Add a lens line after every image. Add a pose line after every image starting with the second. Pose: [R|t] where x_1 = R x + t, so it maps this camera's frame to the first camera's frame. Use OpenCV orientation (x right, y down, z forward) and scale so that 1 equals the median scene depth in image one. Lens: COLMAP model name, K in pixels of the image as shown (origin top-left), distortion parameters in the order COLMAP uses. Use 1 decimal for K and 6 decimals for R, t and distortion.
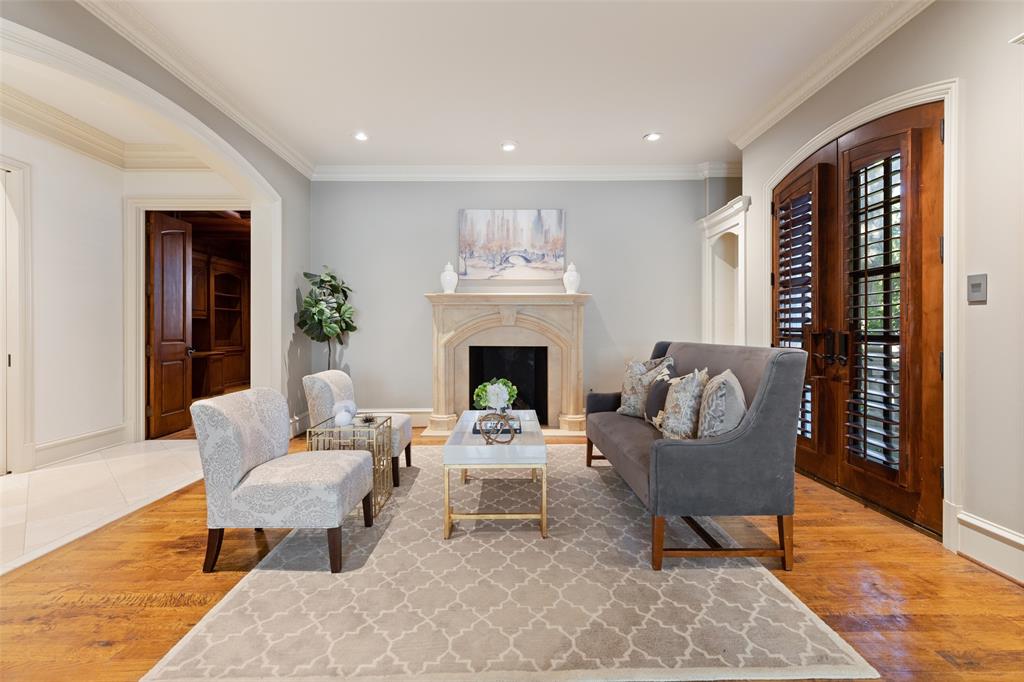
lens RADIAL K [[460.3, 0, 512.0], [0, 460.3, 341.0], [0, 0, 1]] dist [0.001037, -0.000187]
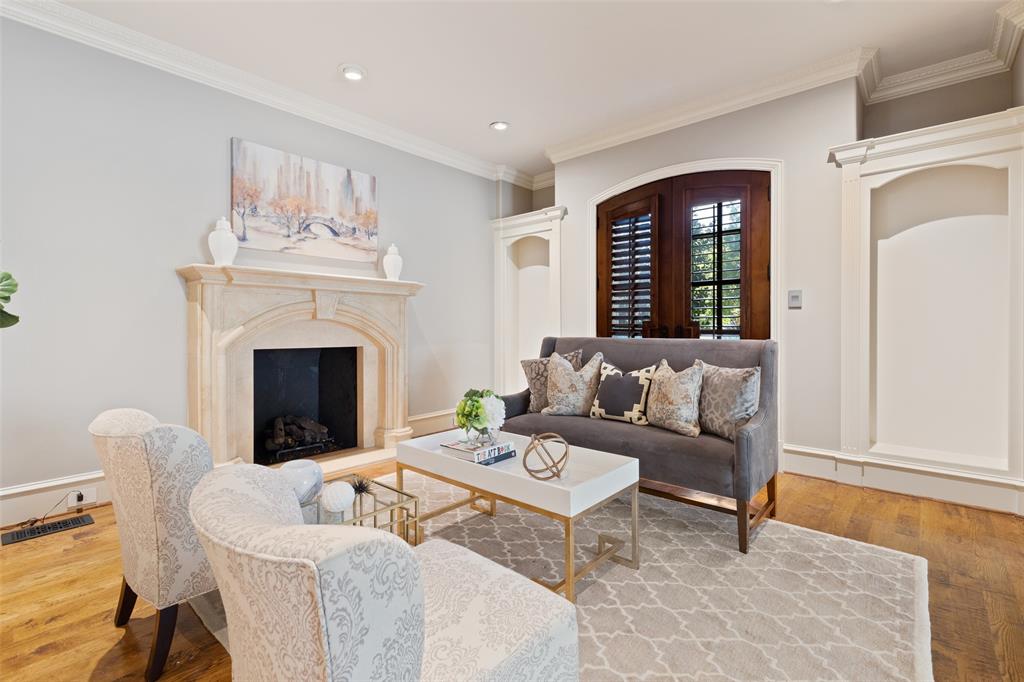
lens RADIAL K [[460.3, 0, 512.0], [0, 460.3, 341.0], [0, 0, 1]] dist [0.001037, -0.000187]
pose [[0.671333, -0.019565, 0.740897, -0.338204], [0.016797, 0.999796, 0.011183, -0.002356], [-0.740965, 0.004937, 0.671525, 0.287045]]
